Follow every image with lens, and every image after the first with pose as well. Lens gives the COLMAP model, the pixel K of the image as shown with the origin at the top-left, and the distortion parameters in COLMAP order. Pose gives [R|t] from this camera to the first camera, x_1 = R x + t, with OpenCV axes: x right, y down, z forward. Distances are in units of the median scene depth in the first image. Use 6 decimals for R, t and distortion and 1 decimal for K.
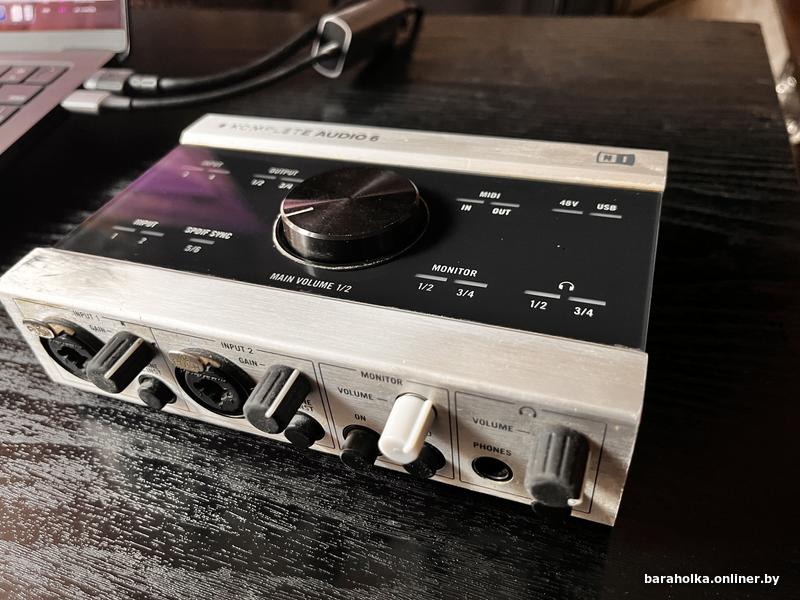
lens RADIAL K [[639.6, 0, 404.7], [0, 639.6, 300.5], [0, 0, 1]] dist [0.018623, -0.047390]
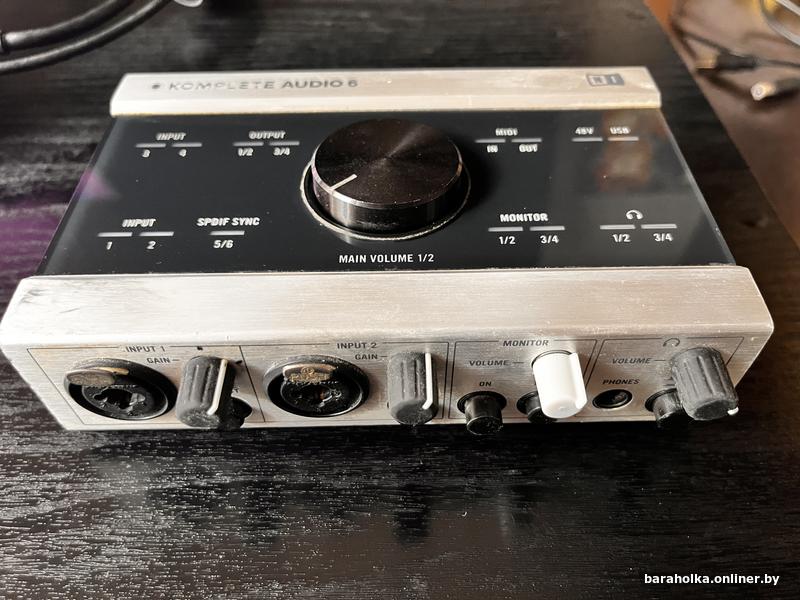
lens RADIAL K [[639.6, 0, 406.4], [0, 639.6, 304.4], [0, 0, 1]] dist [0.018623, -0.047390]
pose [[0.931462, -0.215769, 0.292953, -0.380856], [0.172971, 0.970976, 0.165185, -0.103690], [-0.320093, -0.103191, 0.941750, 0.100406]]
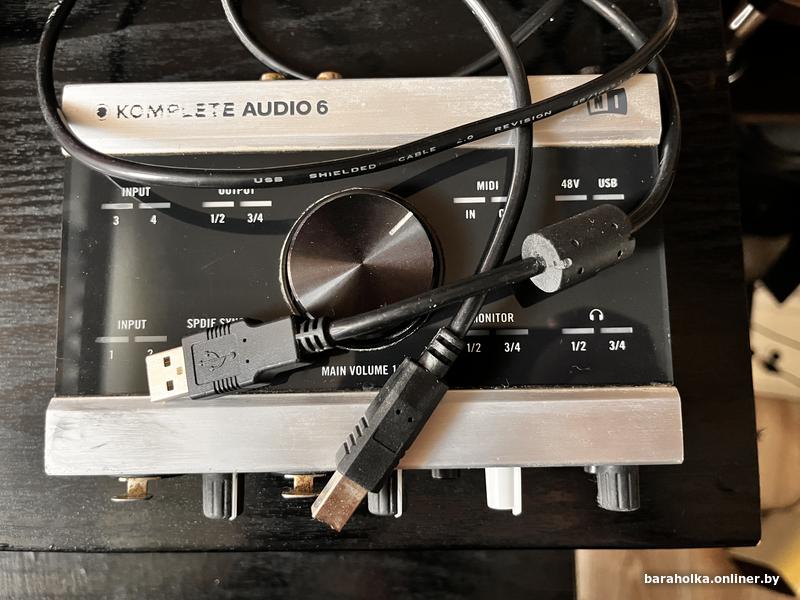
lens RADIAL K [[639.6, 0, 398.5], [0, 639.6, 302.4], [0, 0, 1]] dist [0.018623, -0.047390]
pose [[0.930690, -0.341586, 0.130902, -0.181283], [0.167781, 0.716585, 0.677020, -0.747299], [-0.325062, -0.608133, 0.724230, 0.278113]]
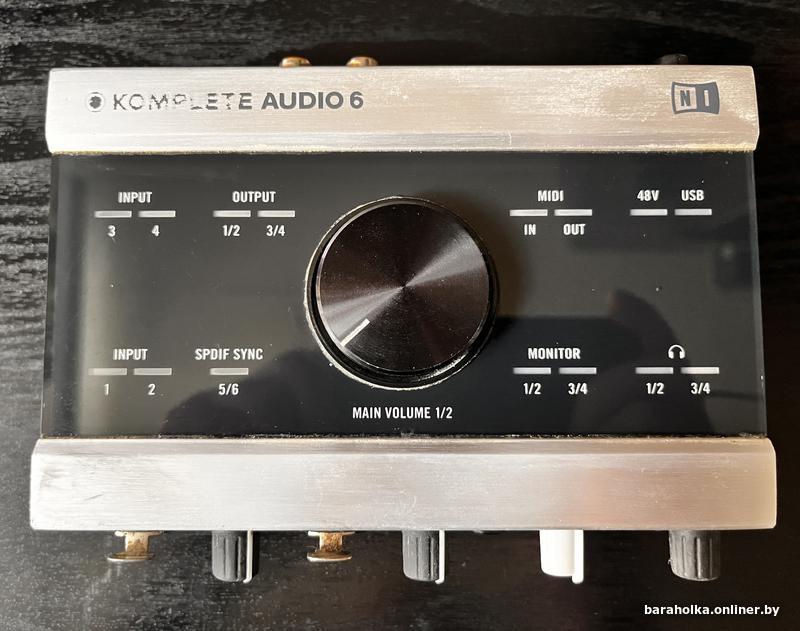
lens RADIAL K [[672.7, 0, 391.5], [0, 672.7, 331.3], [0, 0, 1]] dist [0.007281, -0.023192]
pose [[0.936780, -0.331519, 0.111972, -0.213594], [0.161298, 0.693082, 0.702581, -0.711565], [-0.310525, -0.640103, 0.702739, 0.395537]]
